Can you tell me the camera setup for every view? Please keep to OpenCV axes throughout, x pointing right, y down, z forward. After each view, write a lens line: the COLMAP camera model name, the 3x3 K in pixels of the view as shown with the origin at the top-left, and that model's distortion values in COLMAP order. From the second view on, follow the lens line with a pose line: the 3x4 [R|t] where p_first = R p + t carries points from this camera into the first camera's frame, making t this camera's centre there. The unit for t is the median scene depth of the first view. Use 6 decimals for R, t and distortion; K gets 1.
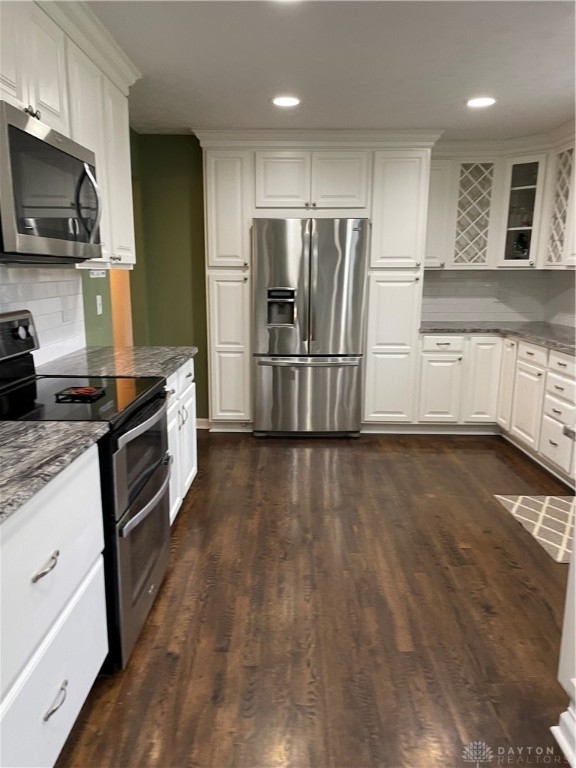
lens RADIAL K [[578.3, 0, 281.2], [0, 578.3, 390.8], [0, 0, 1]] dist [0.085531, -0.099481]
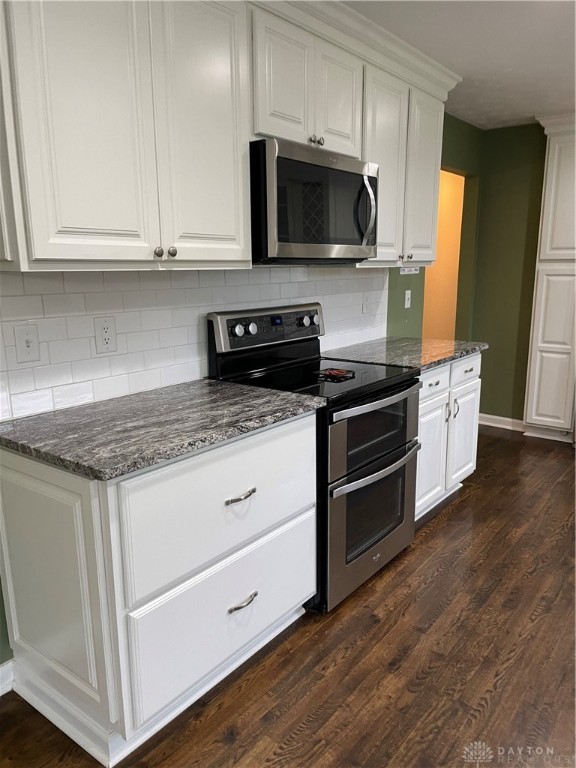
lens RADIAL K [[578.3, 0, 288.6], [0, 578.3, 386.7], [0, 0, 1]] dist [0.085531, -0.099481]
pose [[0.804066, 0.108791, -0.584502, 0.156870], [-0.107283, 0.993527, 0.037339, -0.002380], [0.584781, 0.032684, 0.810533, -0.000920]]
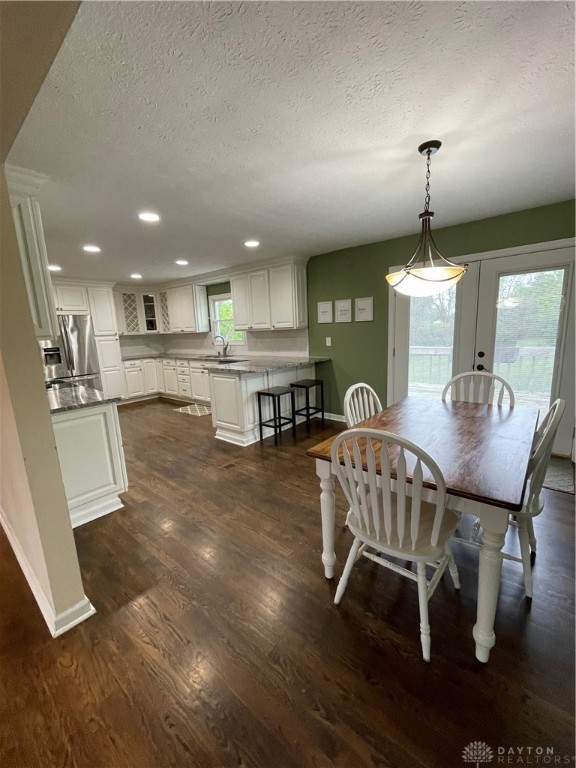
lens RADIAL K [[316.0, 0, 287.3], [0, 316.0, 386.8], [0, 0, 1]] dist [0.000130, -0.000211]
pose [[0.633053, -0.171975, 0.754764, -0.422610], [0.200944, 0.978096, 0.054322, 0.090799], [-0.747573, 0.117276, 0.653744, -0.458448]]
